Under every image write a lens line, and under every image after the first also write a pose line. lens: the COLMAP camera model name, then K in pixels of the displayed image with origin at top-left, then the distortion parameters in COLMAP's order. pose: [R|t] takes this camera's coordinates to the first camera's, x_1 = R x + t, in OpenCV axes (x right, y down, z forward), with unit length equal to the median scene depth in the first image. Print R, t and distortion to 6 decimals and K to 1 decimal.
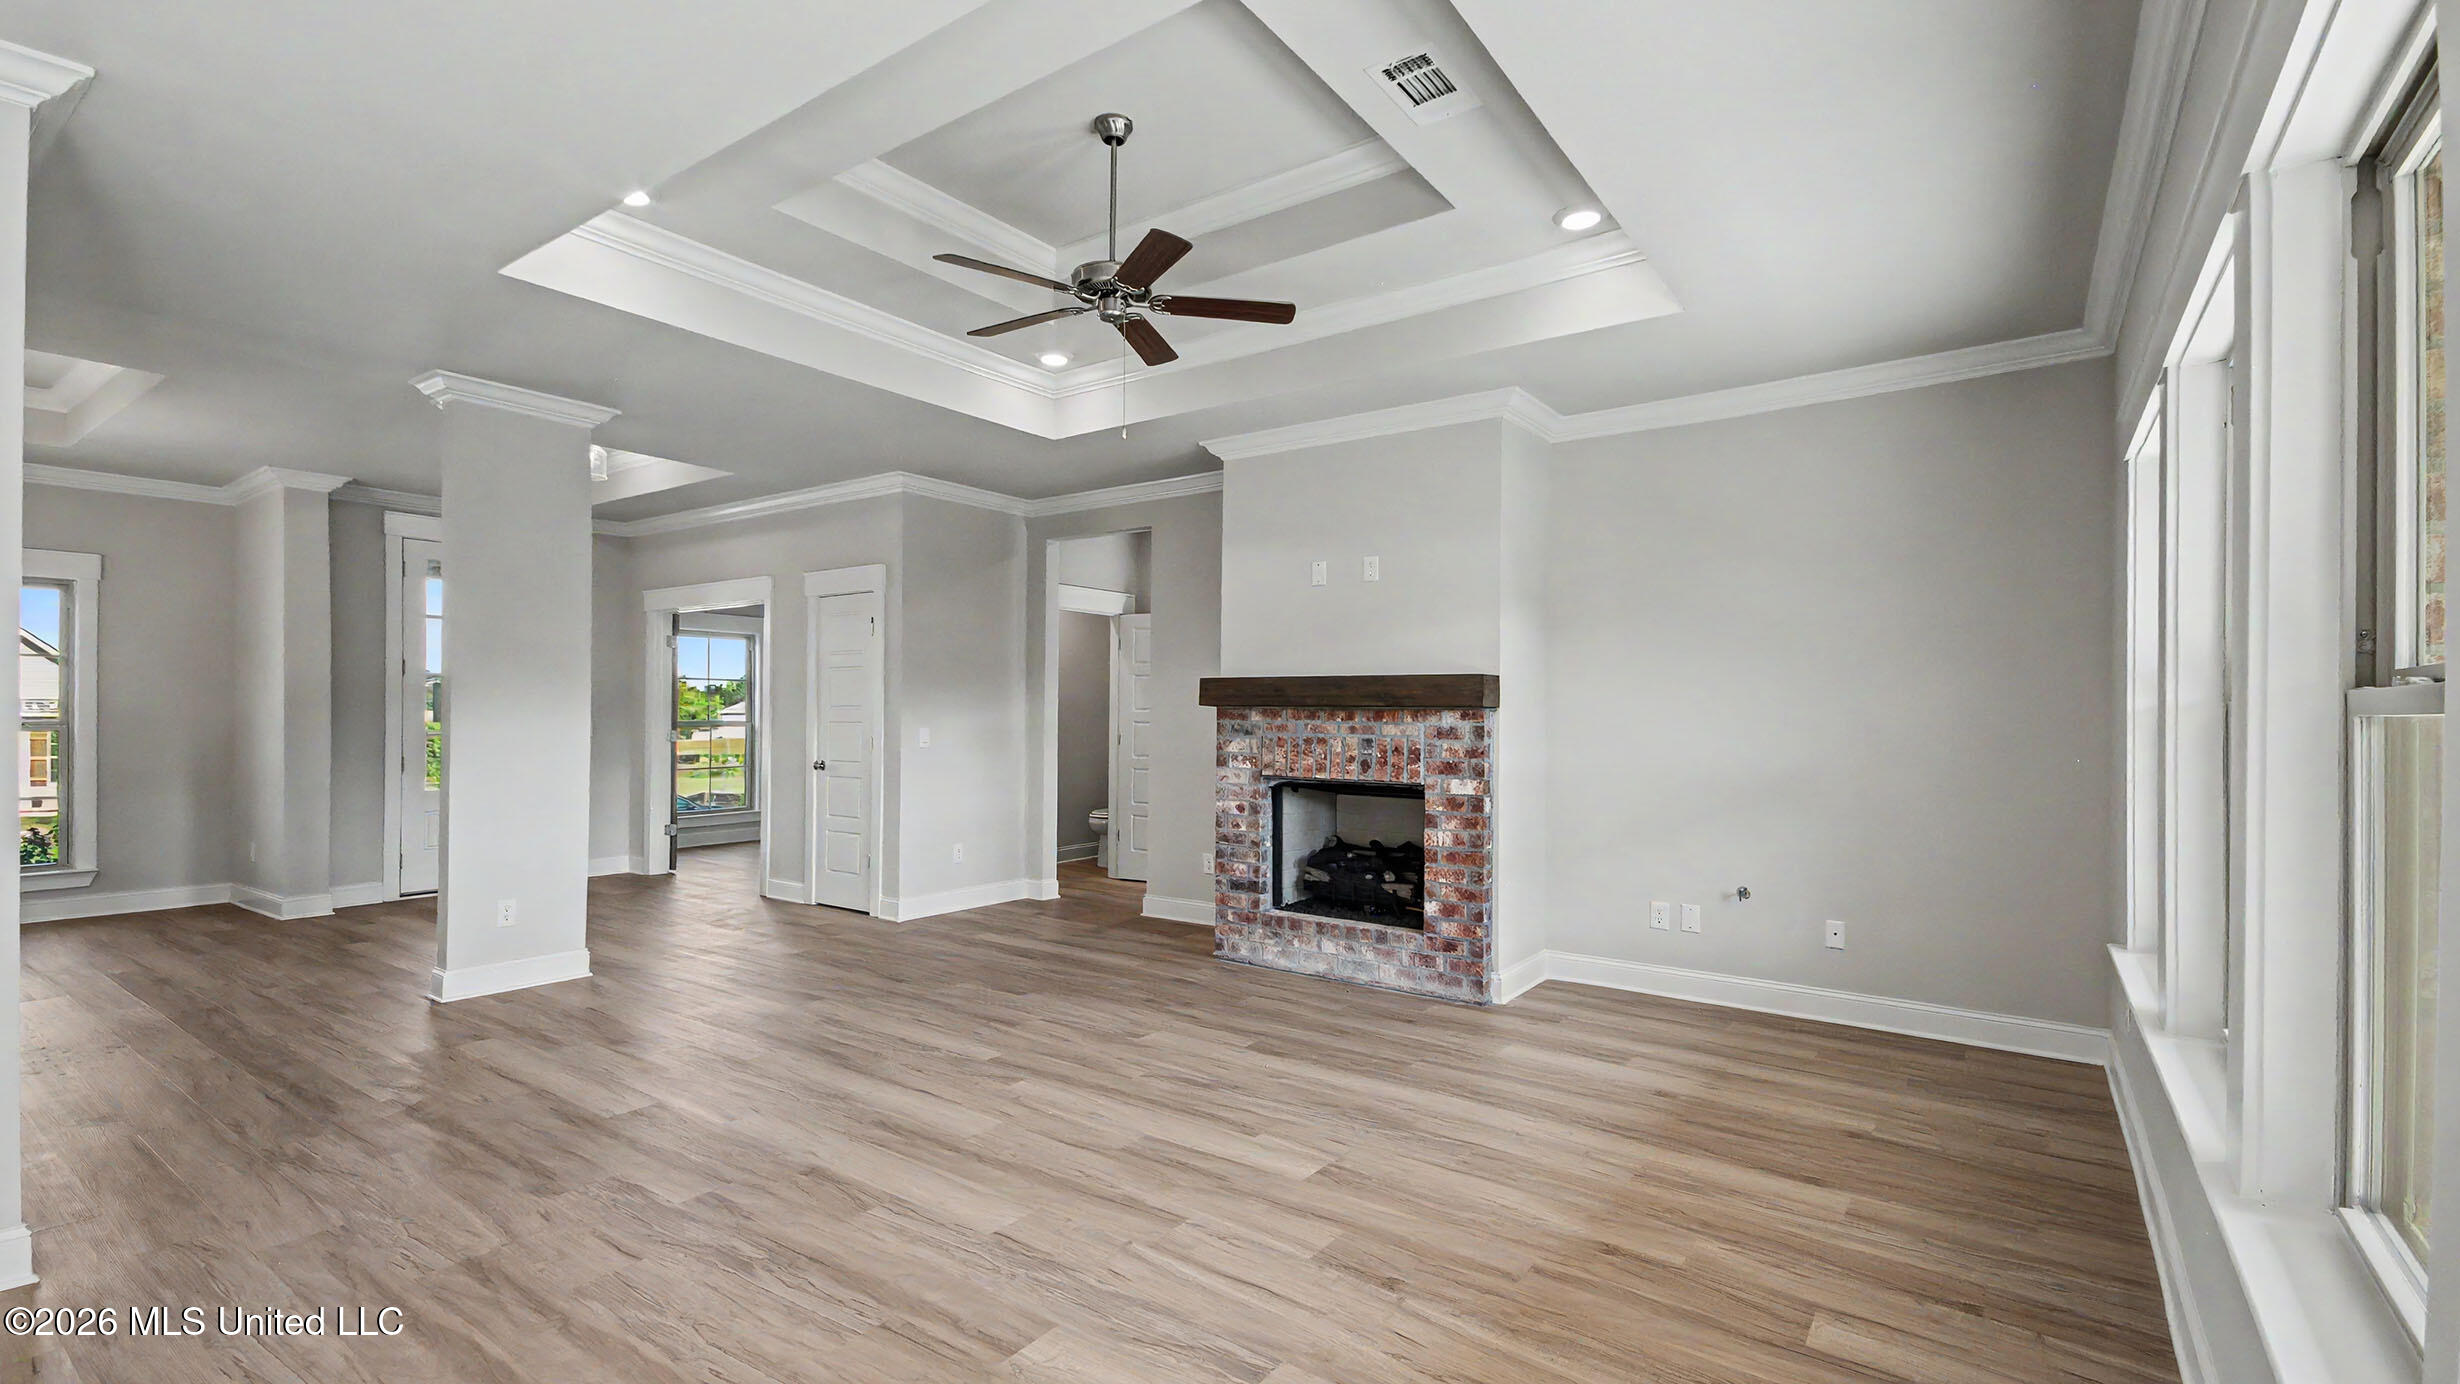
lens RADIAL K [[1095.8, 0, 1241.6], [0, 1095.8, 717.4], [0, 0, 1]] dist [0.027587, -0.000712]
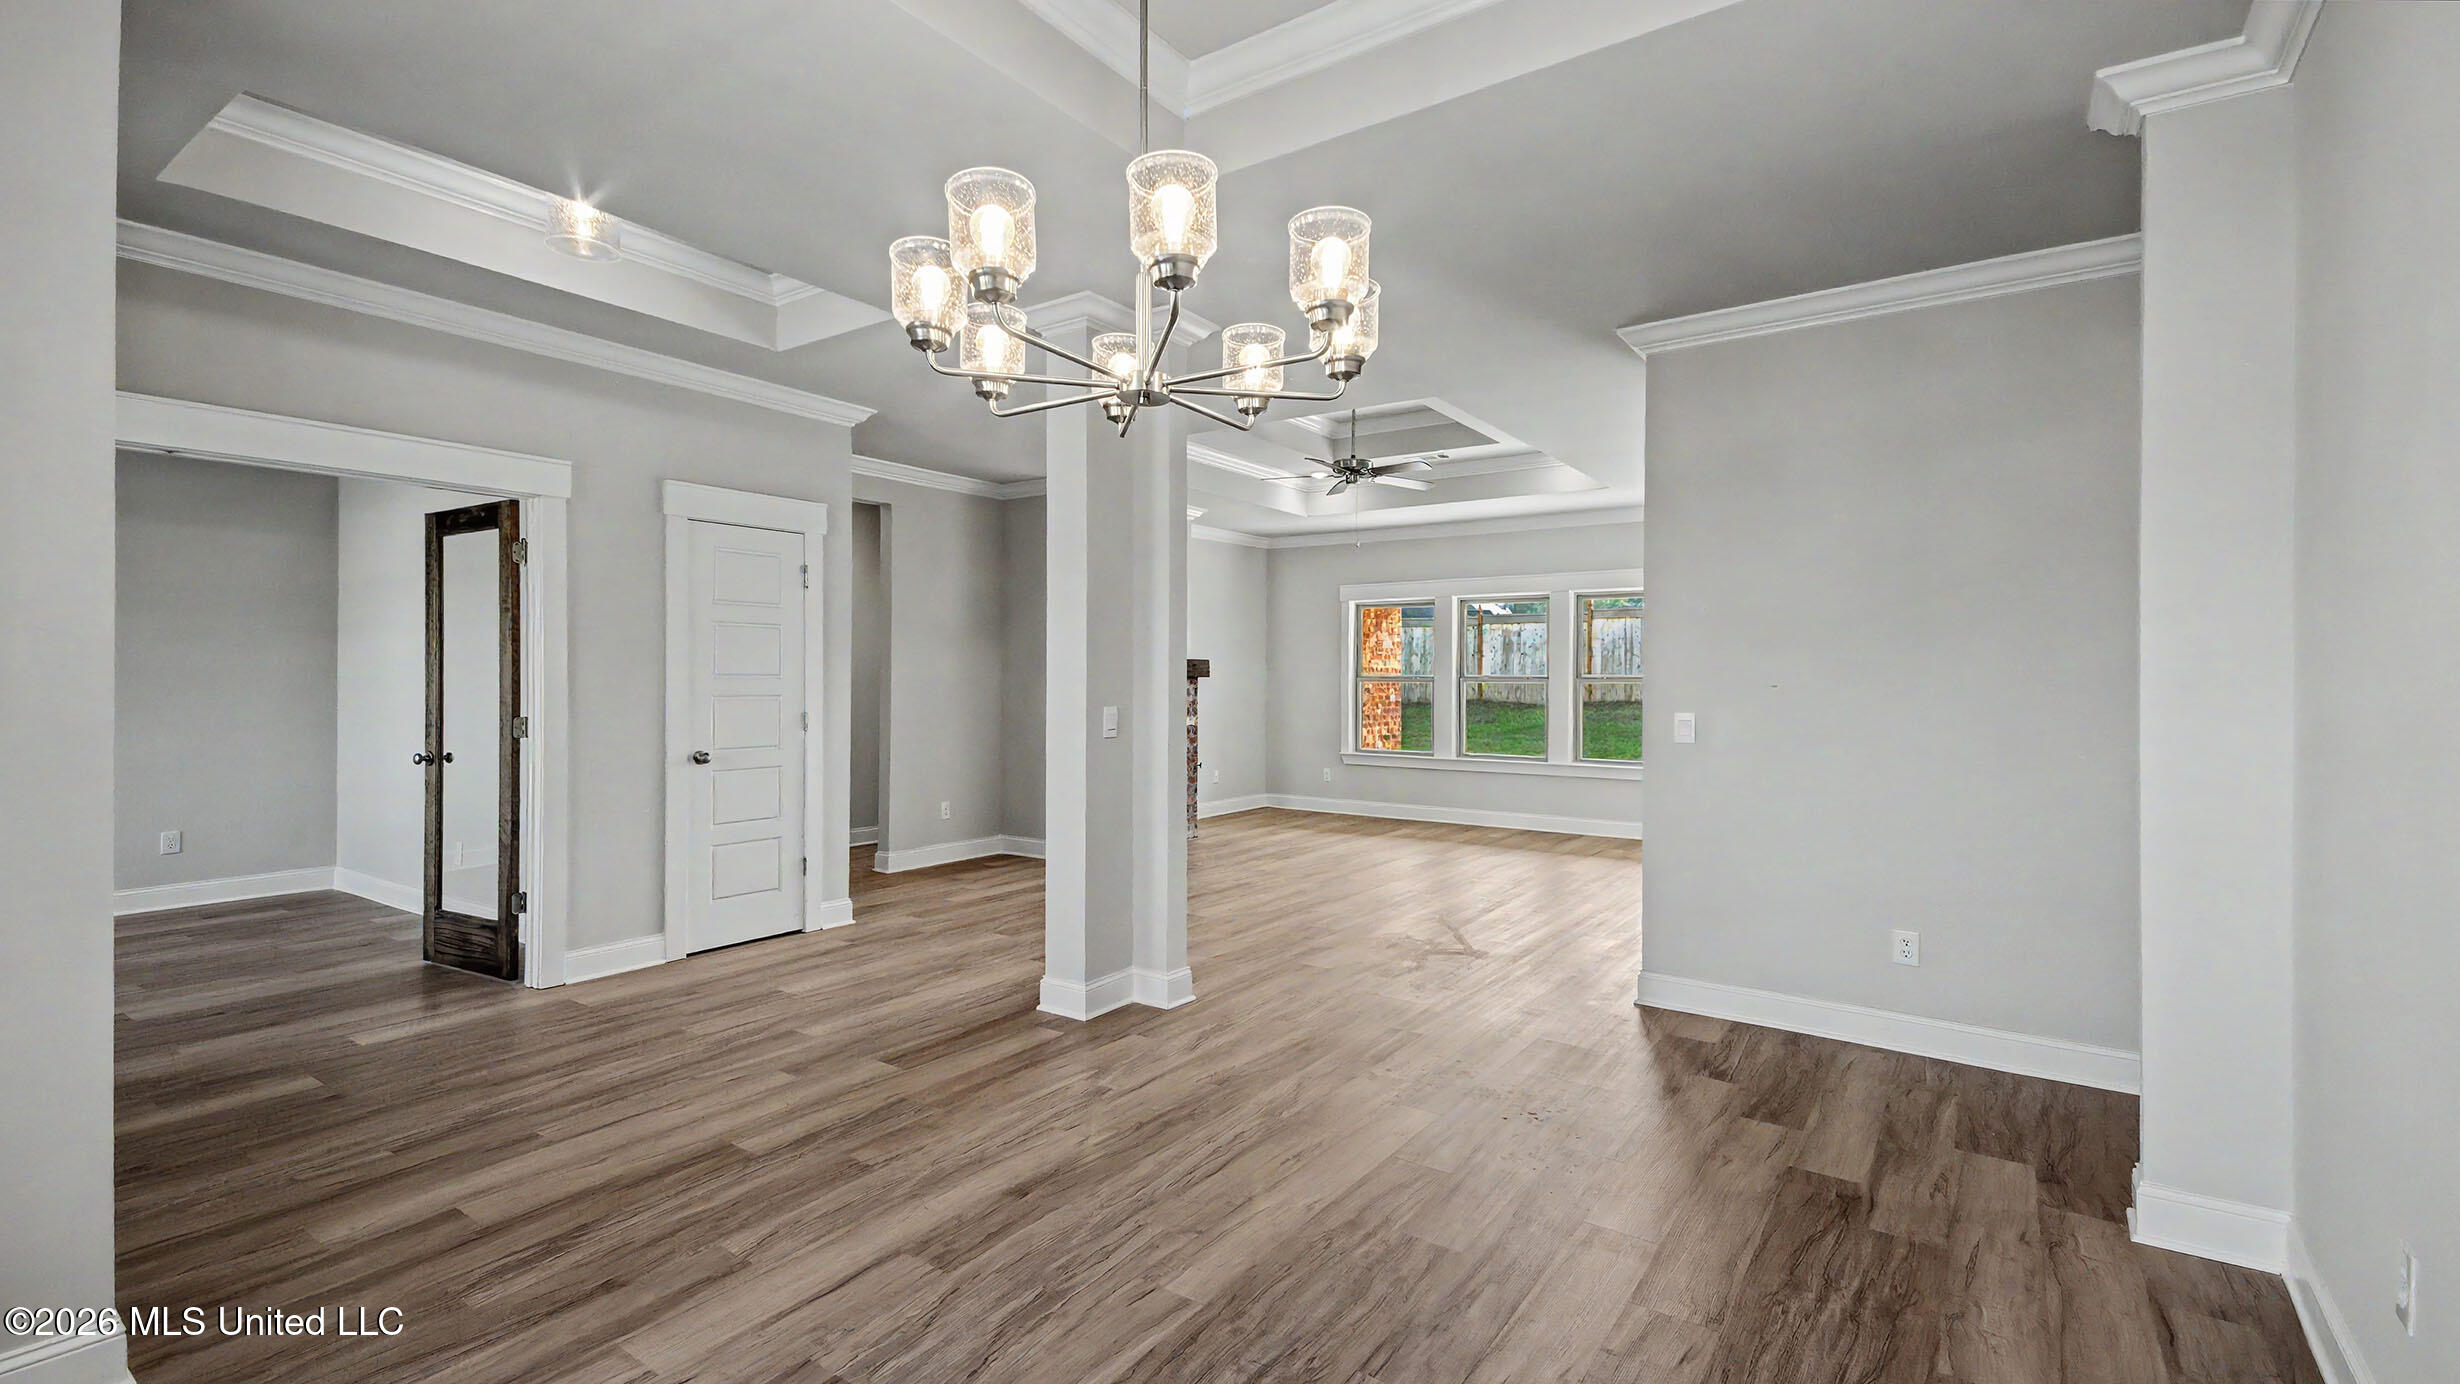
lens RADIAL K [[1095.8, 0, 1221.8], [0, 1095.8, 676.3], [0, 0, 1]] dist [0.027587, -0.000712]
pose [[-0.012749, -0.007613, 0.999890, -1.603865], [-0.005431, 0.999957, 0.007544, -0.024950], [-0.999904, -0.005334, -0.012790, 0.957911]]
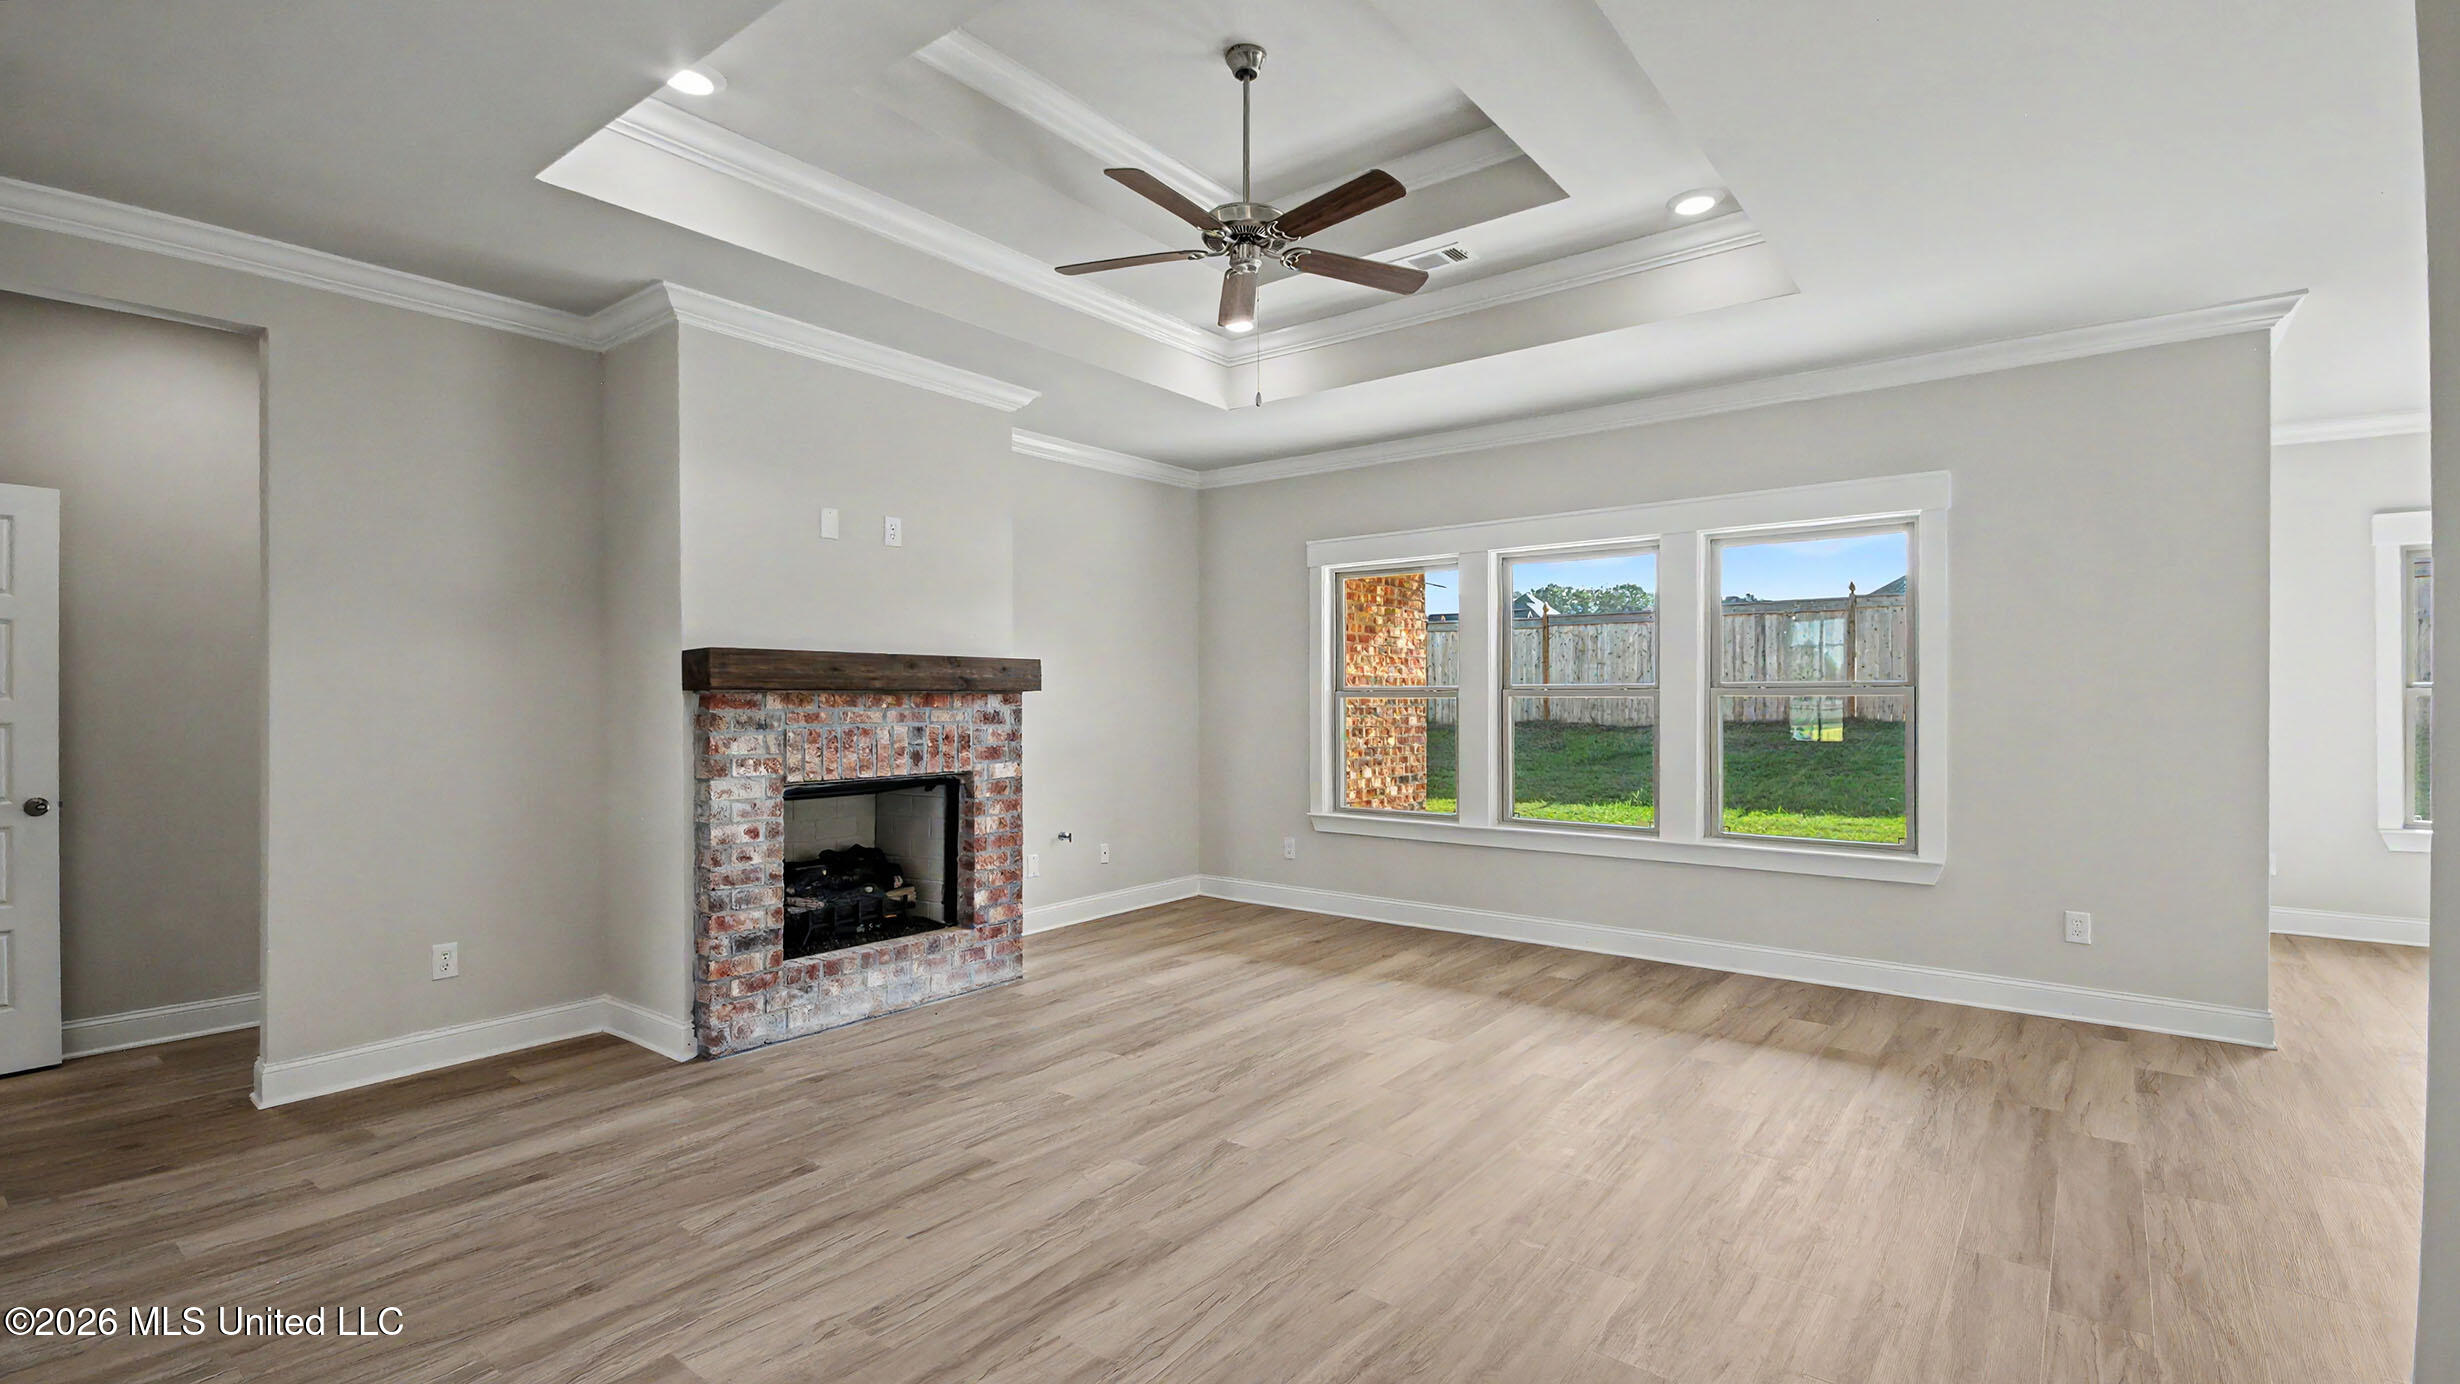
lens RADIAL K [[1095.8, 0, 1241.6], [0, 1095.8, 706.5], [0, 0, 1]] dist [0.027587, -0.000712]
pose [[0.030921, -0.017089, 0.999376, -0.791274], [0.003282, 0.999850, 0.016996, -0.011633], [-0.999516, 0.002755, 0.030972, 0.739814]]
